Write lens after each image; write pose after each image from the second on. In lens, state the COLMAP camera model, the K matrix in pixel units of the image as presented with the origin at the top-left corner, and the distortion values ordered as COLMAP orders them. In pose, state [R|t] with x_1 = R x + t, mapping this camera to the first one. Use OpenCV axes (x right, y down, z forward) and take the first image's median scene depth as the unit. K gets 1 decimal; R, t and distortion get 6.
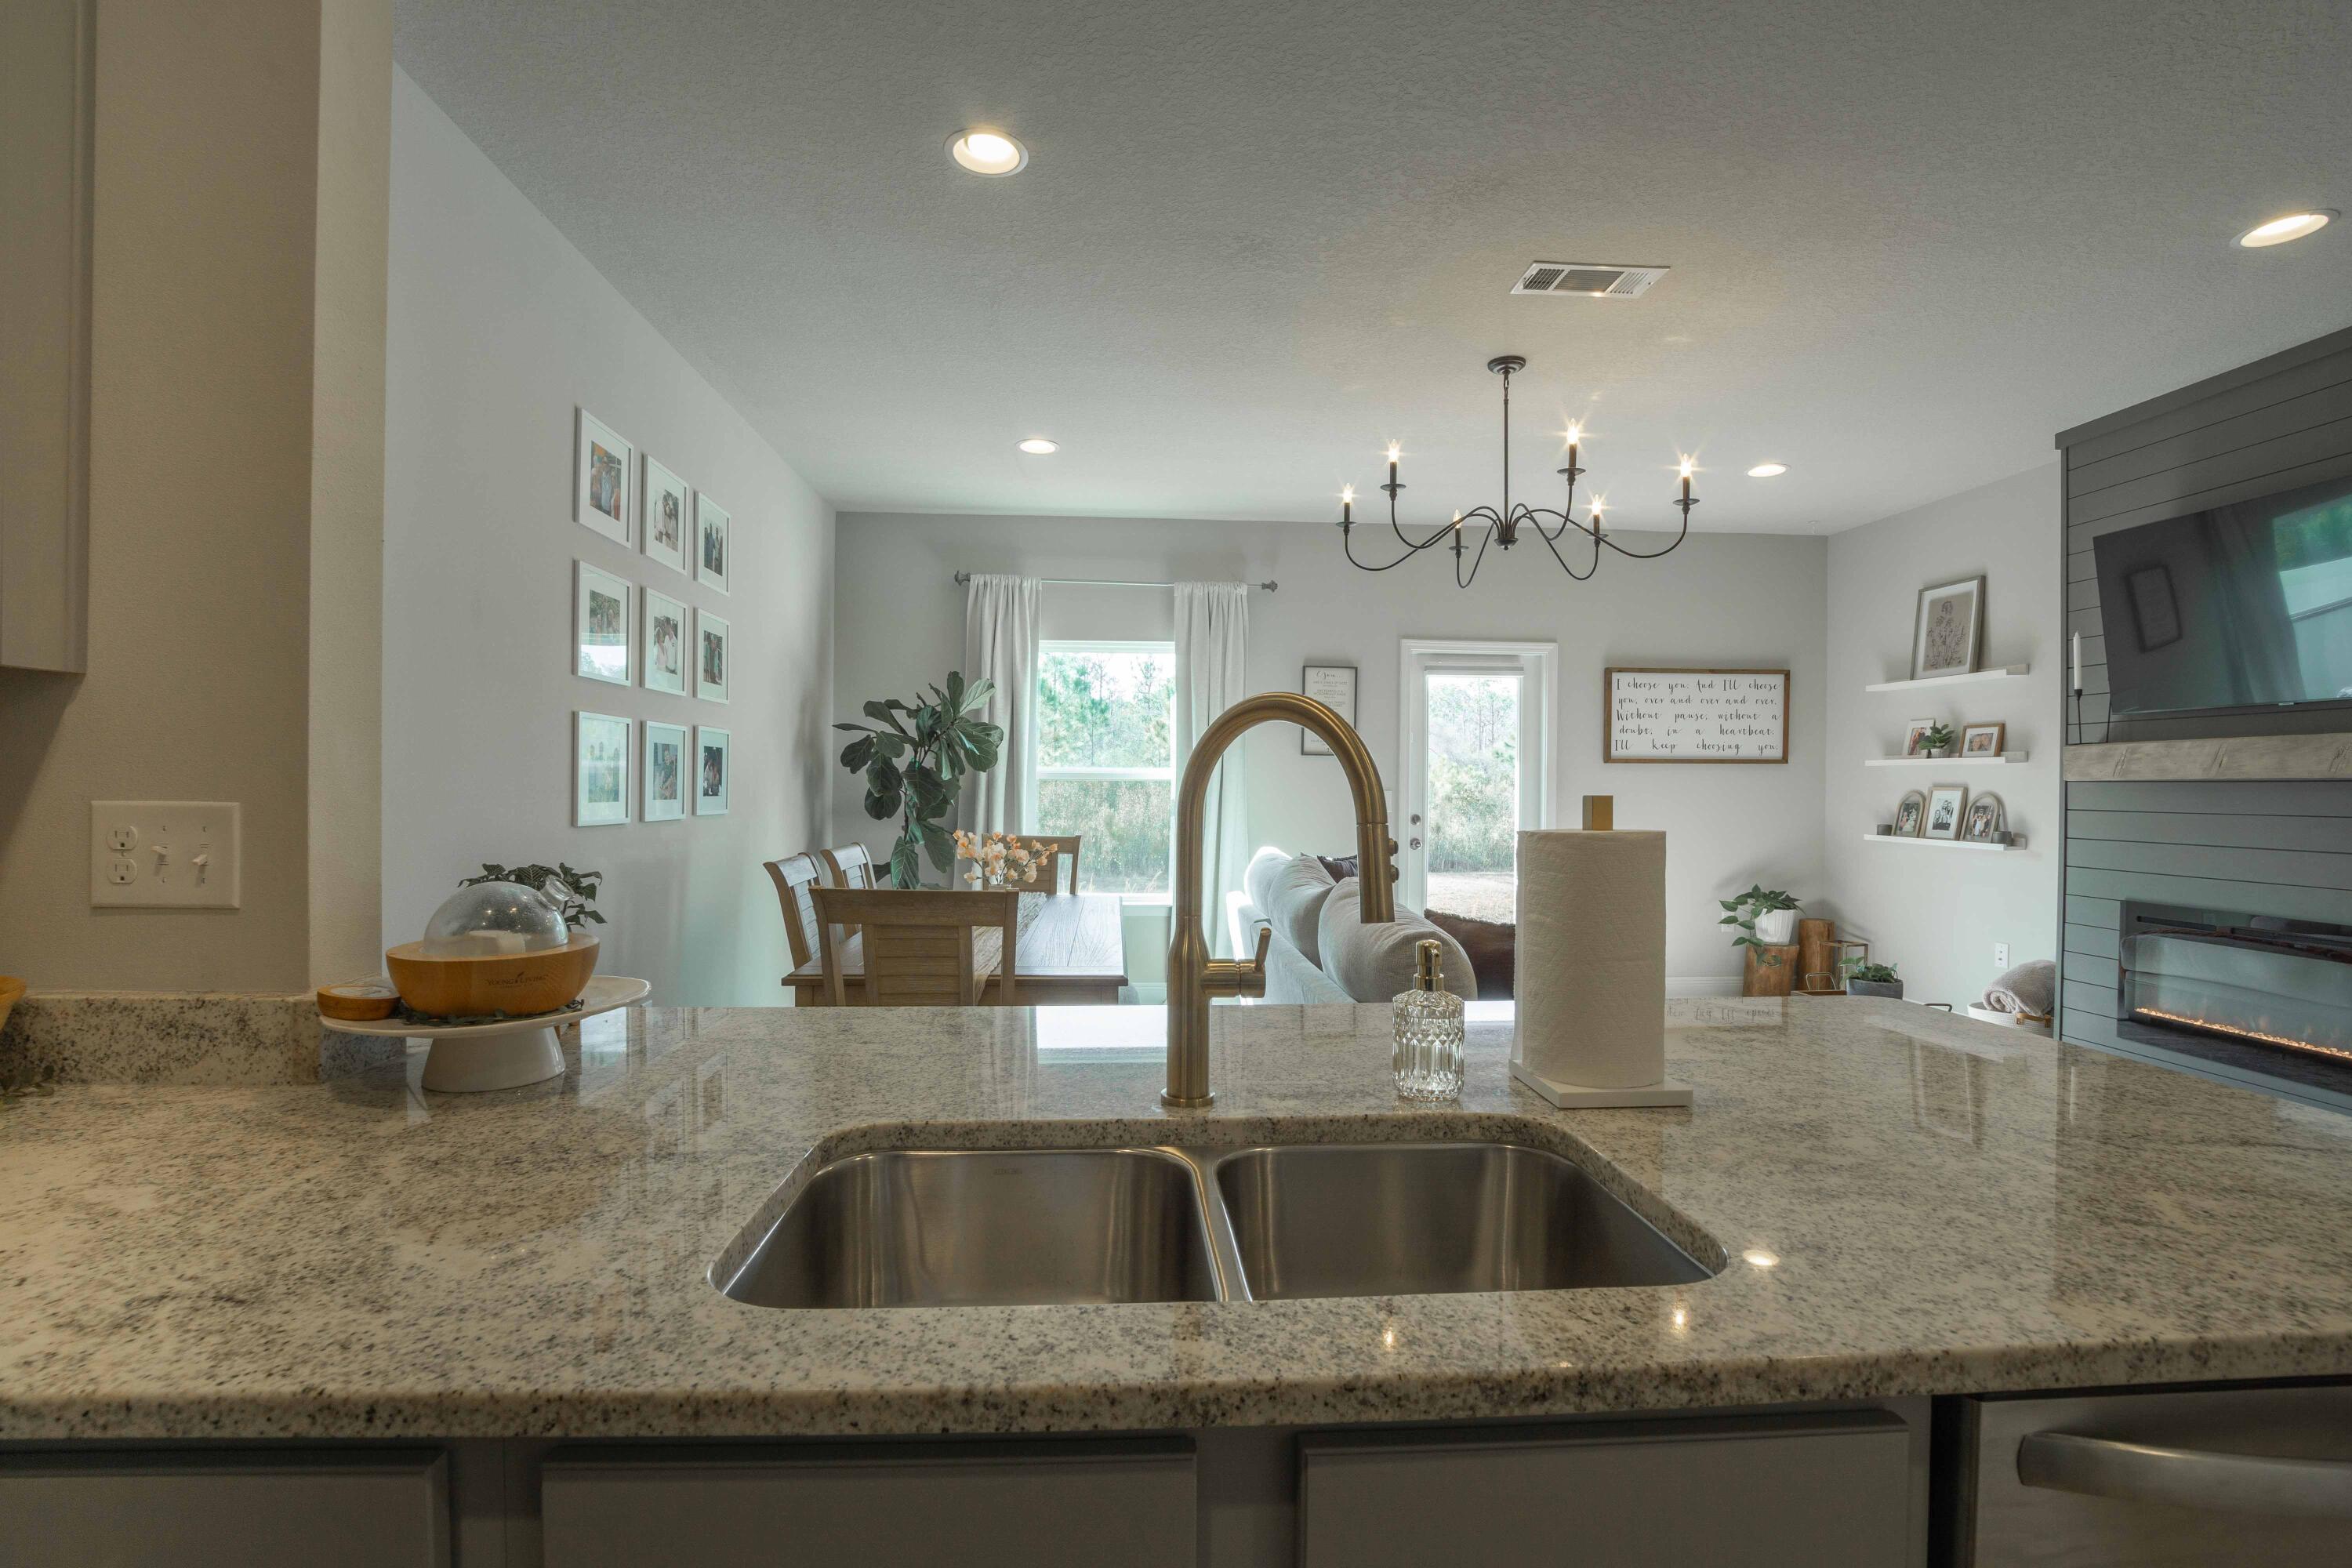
lens RADIAL K [[1048.3, 0, 1167.1], [0, 1048.3, 795.6], [0, 0, 1]] dist [-0.033695, 0.006249]
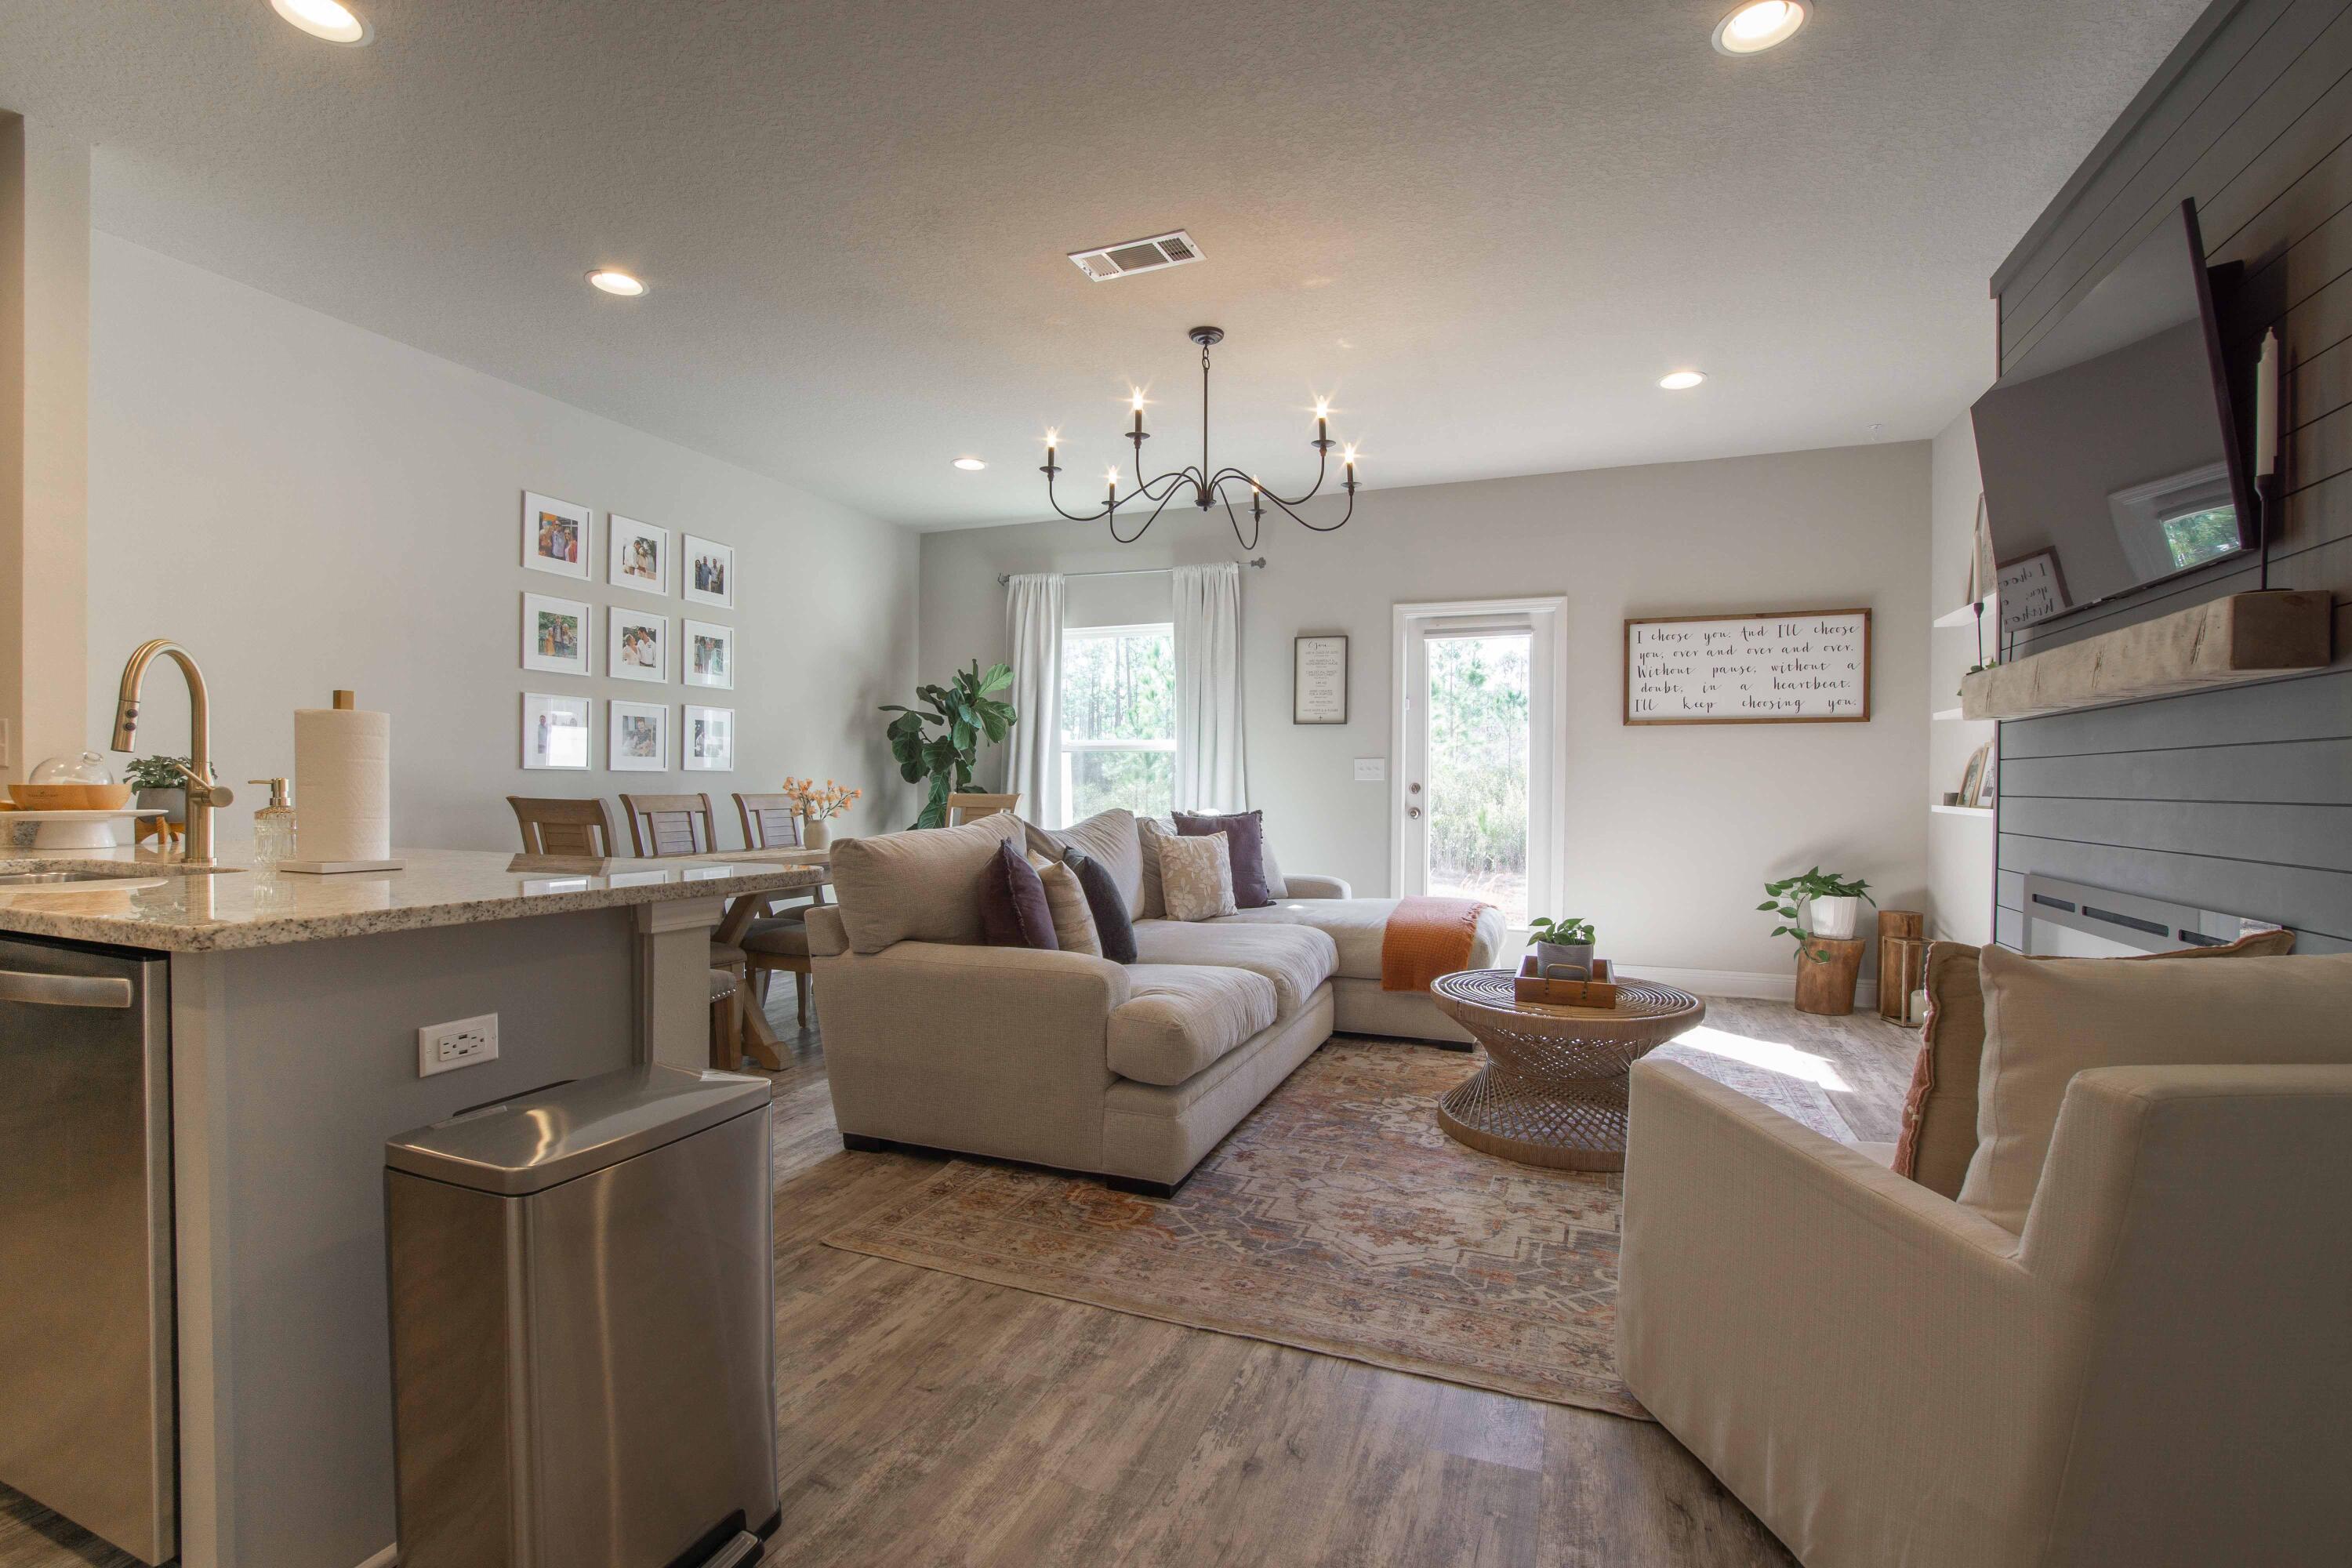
lens RADIAL K [[1048.3, 0, 1167.1], [0, 1048.3, 795.6], [0, 0, 1]] dist [-0.033695, 0.006249]
pose [[0.903527, 0.005067, -0.428500, 0.453329], [-0.005524, 0.999985, 0.000178, 0.031373], [0.428495, 0.002206, 0.903542, 0.018538]]
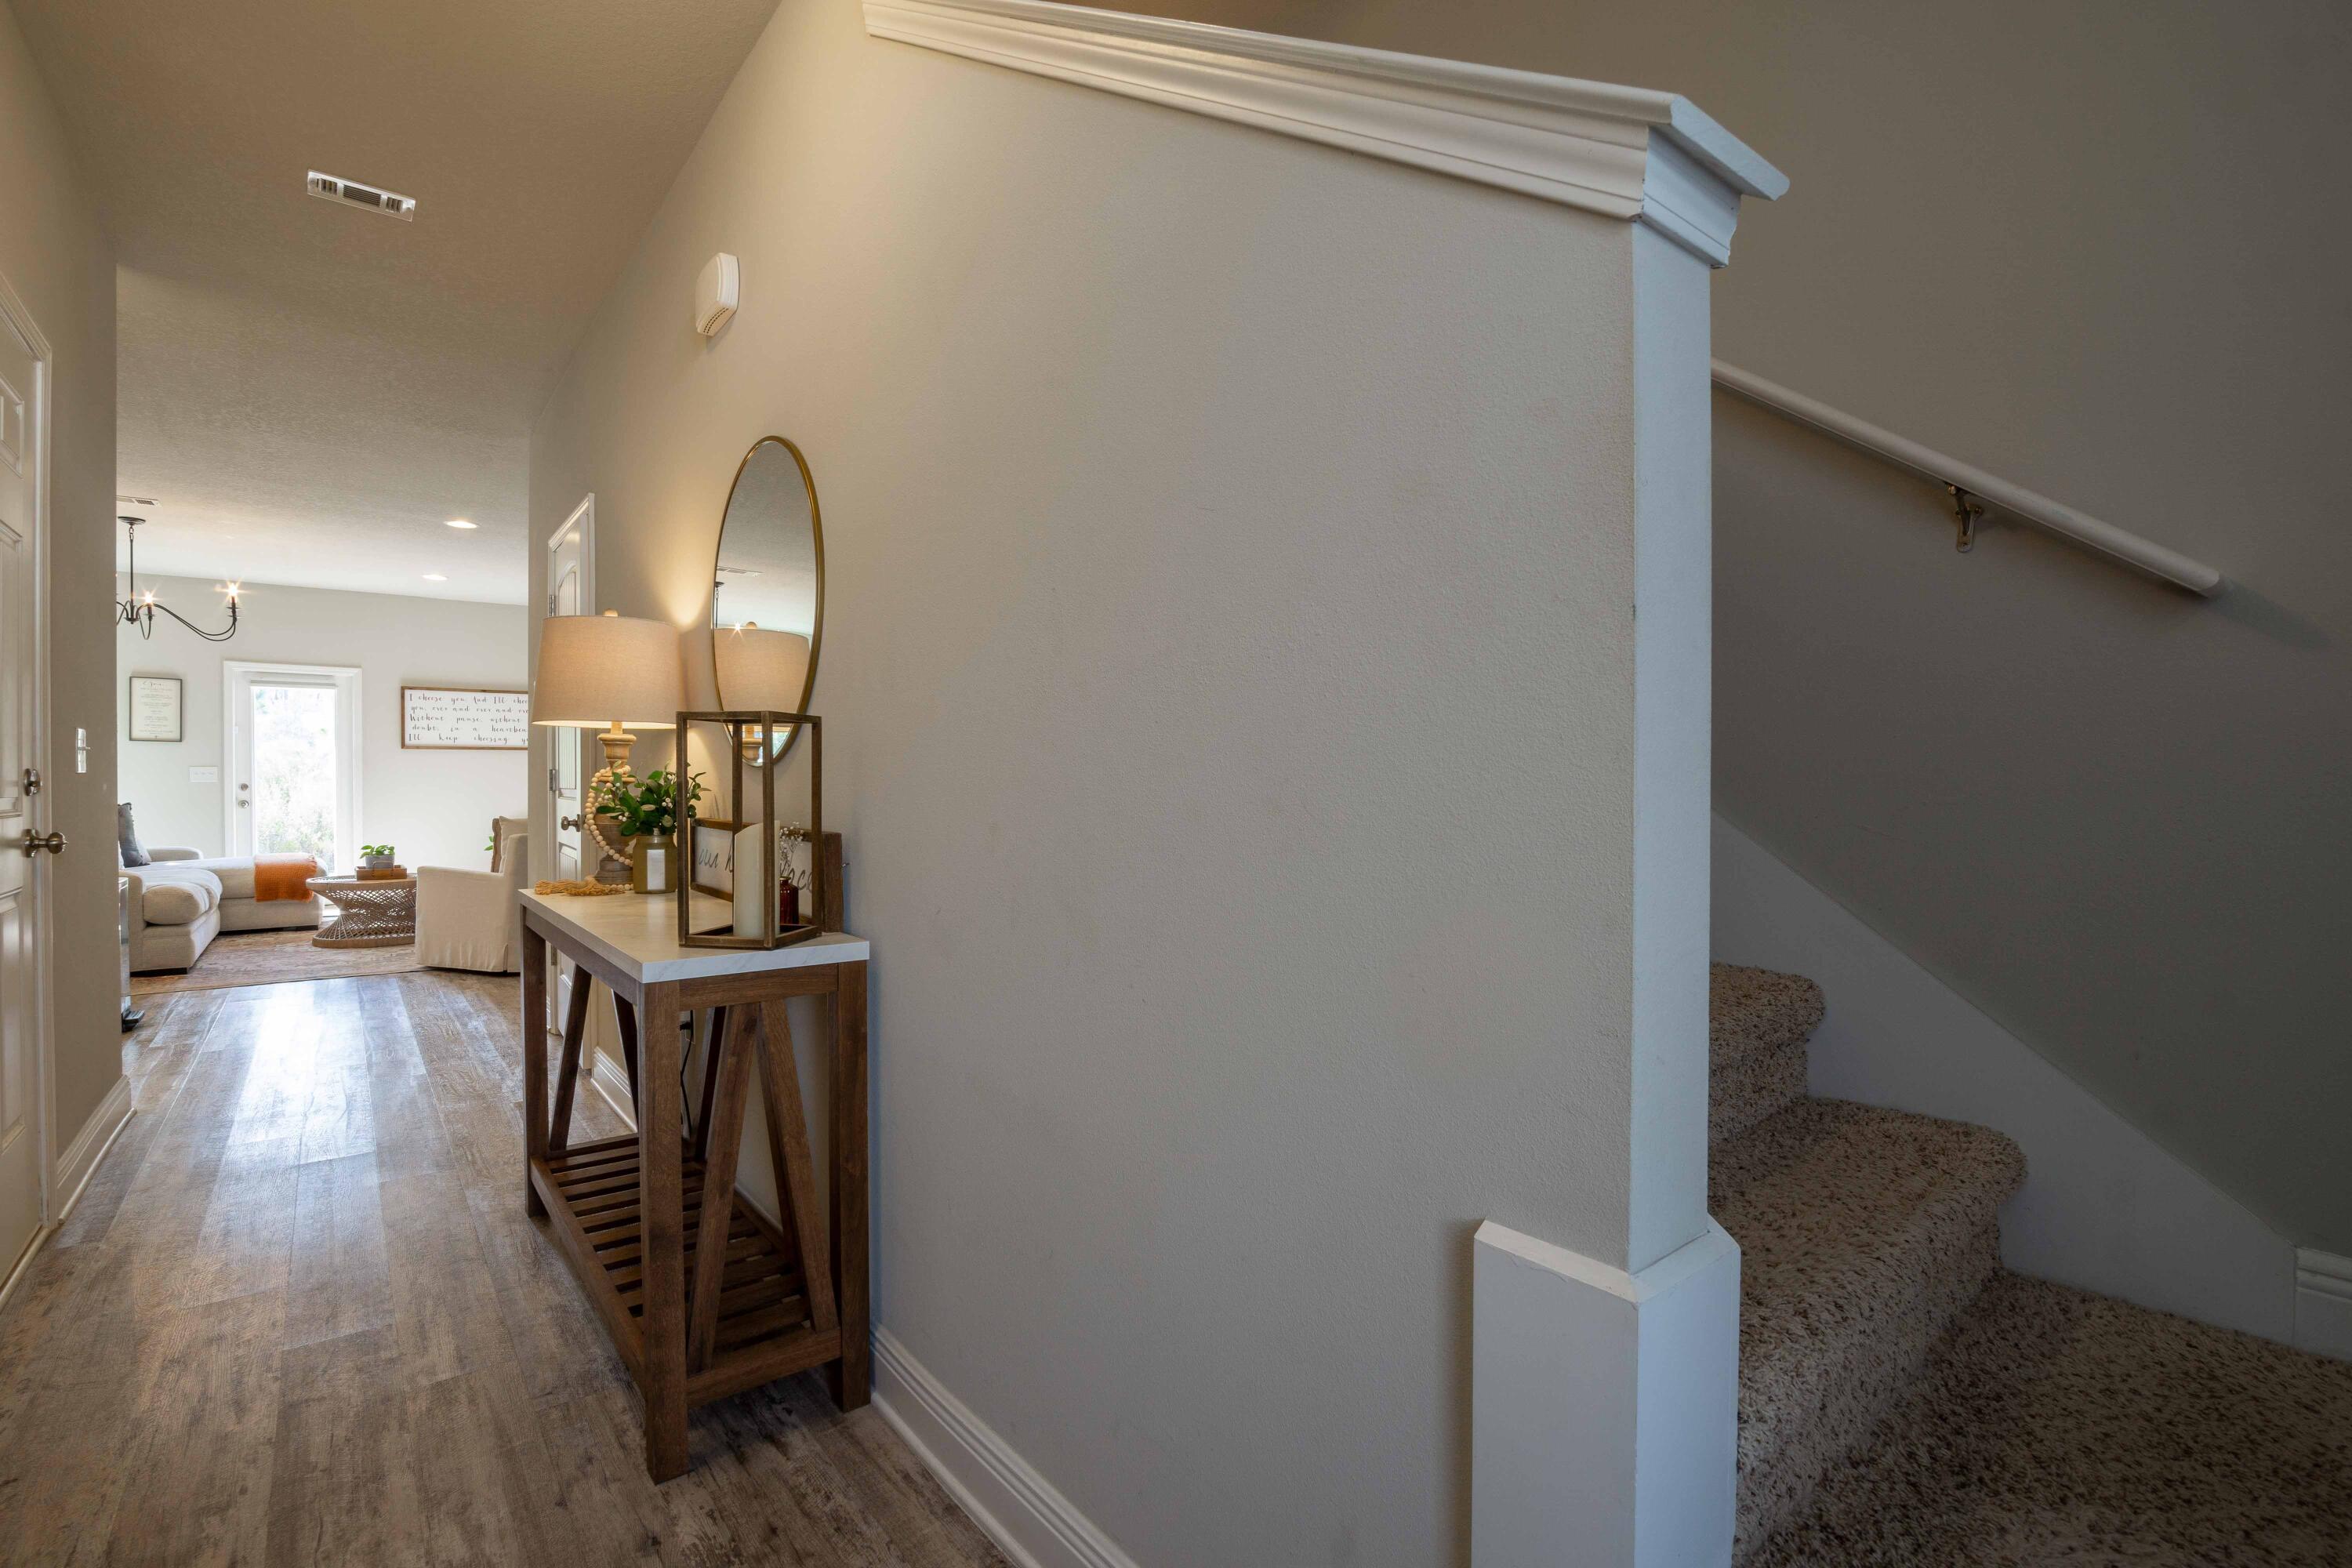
lens RADIAL K [[1048.3, 0, 1167.1], [0, 1048.3, 795.6], [0, 0, 1]] dist [-0.033695, 0.006249]
pose [[0.812701, -0.014363, 0.582504, 0.454837], [0.013253, 0.999893, 0.006164, 0.043434], [-0.582531, 0.002710, 0.812804, -0.889434]]
